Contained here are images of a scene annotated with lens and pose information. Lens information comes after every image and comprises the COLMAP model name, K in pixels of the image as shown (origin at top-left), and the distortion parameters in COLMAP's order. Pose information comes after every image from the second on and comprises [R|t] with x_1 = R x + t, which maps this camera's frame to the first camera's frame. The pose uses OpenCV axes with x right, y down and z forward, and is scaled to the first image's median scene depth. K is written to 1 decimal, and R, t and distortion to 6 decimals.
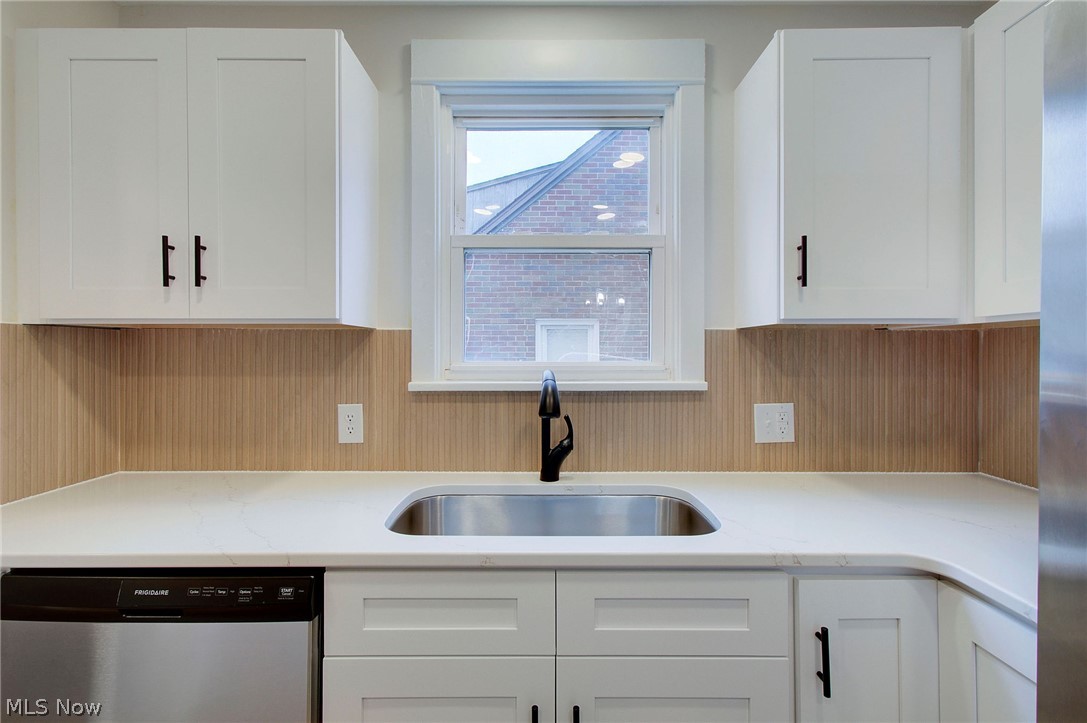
lens RADIAL K [[496.4, 0, 539.9], [0, 496.4, 352.1], [0, 0, 1]] dist [0.001221, 0.000743]
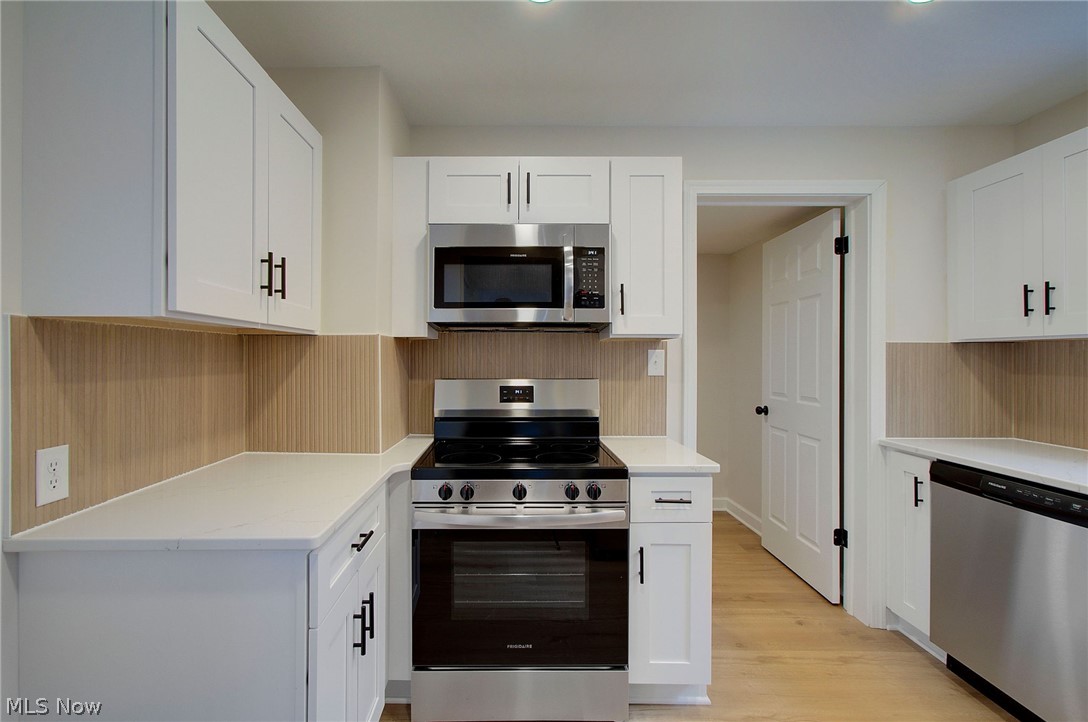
lens RADIAL K [[507.7, 0, 525.4], [0, 507.7, 357.4], [0, 0, 1]] dist [0.002497, 0.001559]
pose [[0.006605, 0.000178, -0.999978, 0.735184], [-0.000994, 0.999999, 0.000171, 0.000008], [0.999978, 0.000993, 0.006605, -0.518120]]
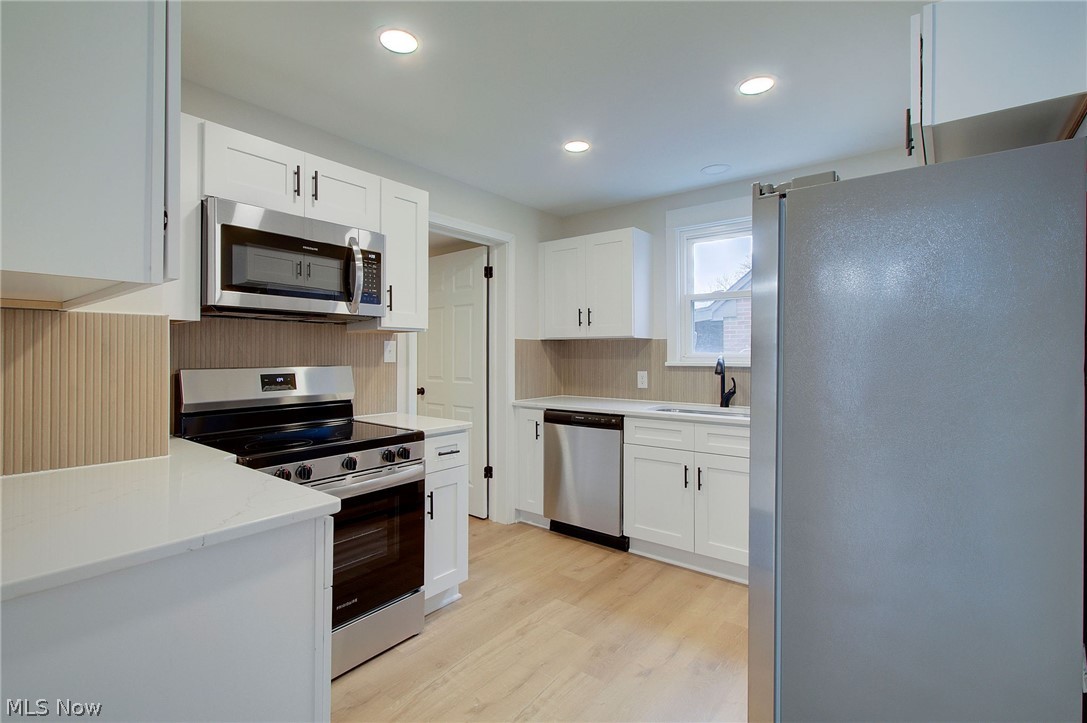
lens RADIAL K [[496.4, 0, 539.9], [0, 496.4, 352.1], [0, 0, 1]] dist [0.001221, 0.000743]
pose [[0.784764, -0.002159, -0.619791, 0.745930], [0.000279, 0.999995, -0.003131, 0.024534], [0.619795, 0.002284, 0.784760, -1.227224]]
